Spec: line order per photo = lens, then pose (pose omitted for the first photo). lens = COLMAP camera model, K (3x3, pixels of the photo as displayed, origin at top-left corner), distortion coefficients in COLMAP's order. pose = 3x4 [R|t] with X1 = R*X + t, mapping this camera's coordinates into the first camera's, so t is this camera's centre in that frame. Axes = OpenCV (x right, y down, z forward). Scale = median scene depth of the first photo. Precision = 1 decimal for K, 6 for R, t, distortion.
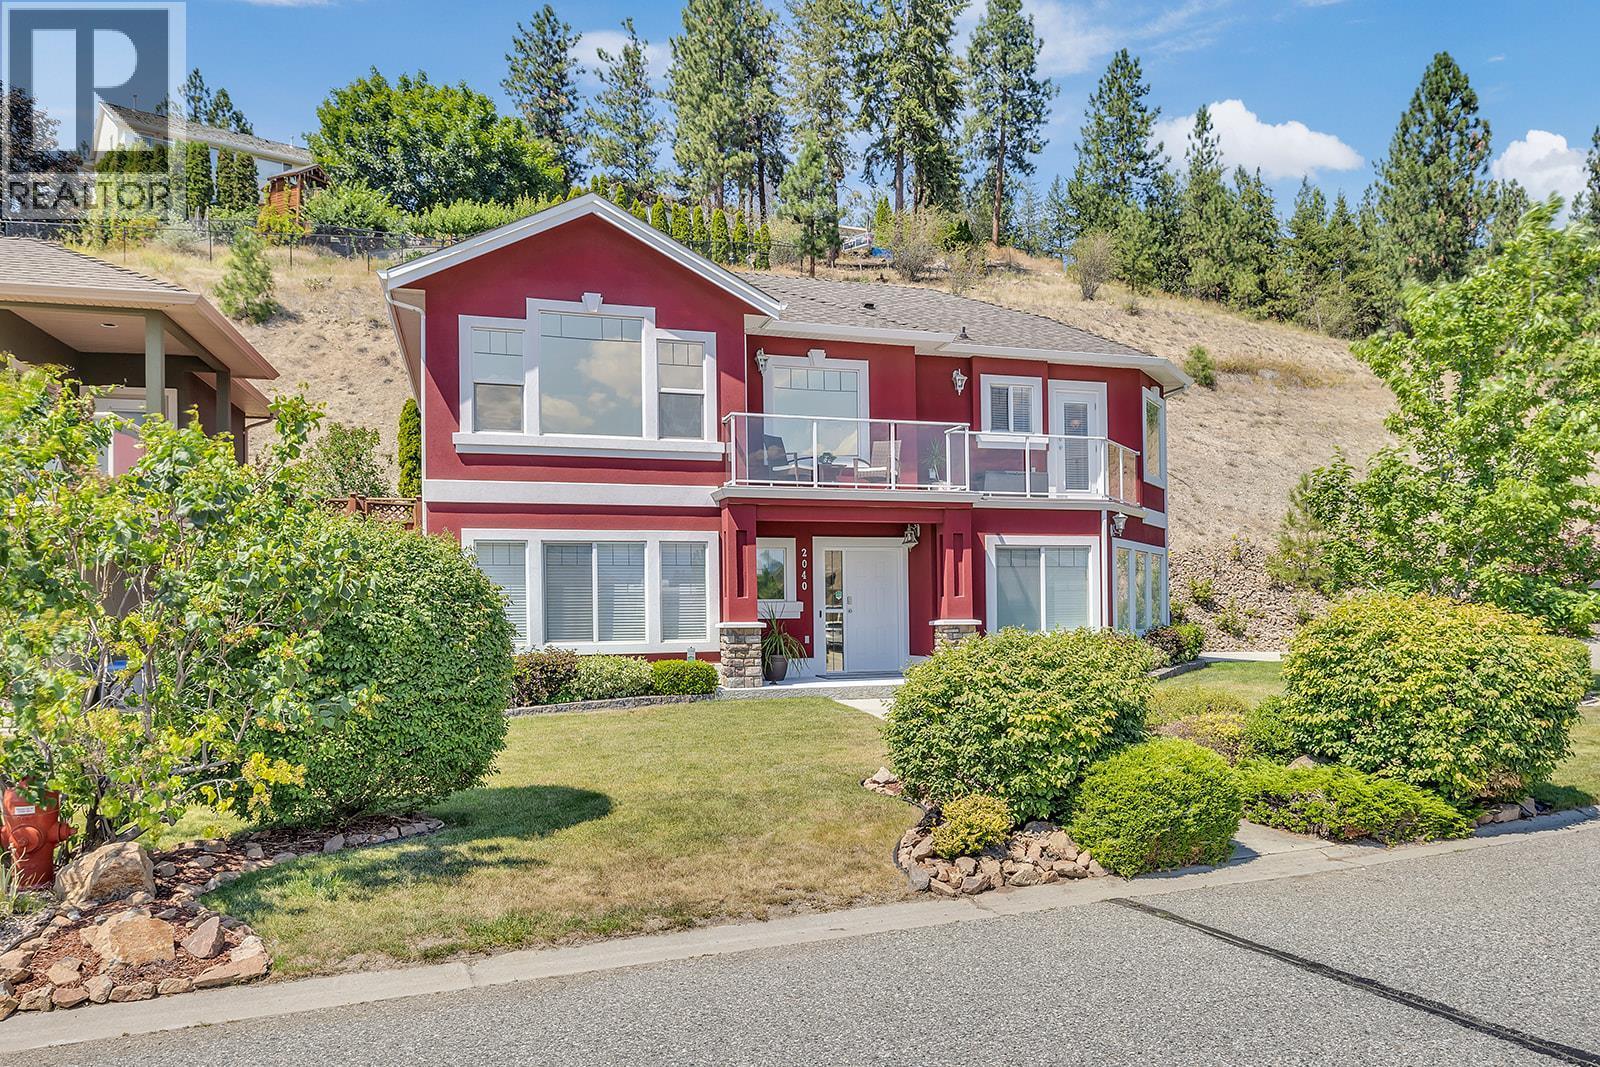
lens RADIAL K [[1093.9, 0, 804.4], [0, 1093.9, 592.7], [0, 0, 1]] dist [-0.002070, -0.003246]
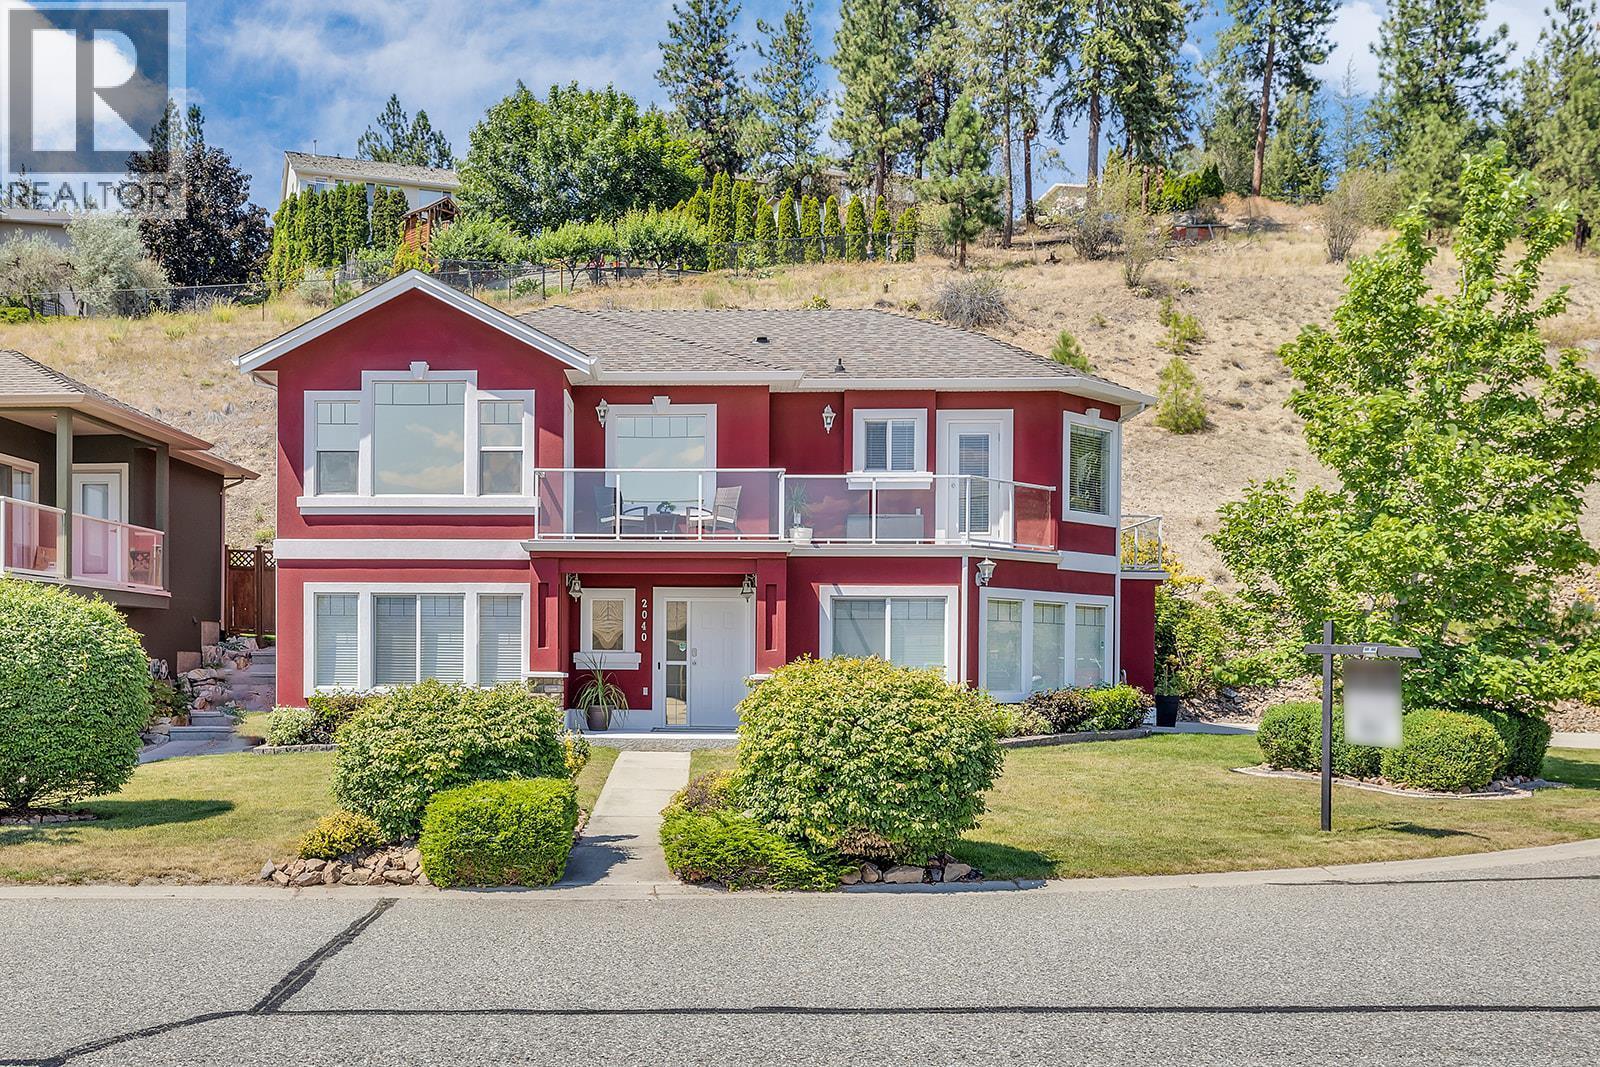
lens RADIAL K [[1385.2, 0, 729.8], [0, 1385.2, 674.3], [0, 0, 1]] dist [0.002006, -0.001626]
pose [[0.927736, 0.022858, -0.372536, 0.530254], [-0.012369, 0.999458, 0.030520, -0.011375], [0.373032, -0.023706, 0.927516, -0.133948]]
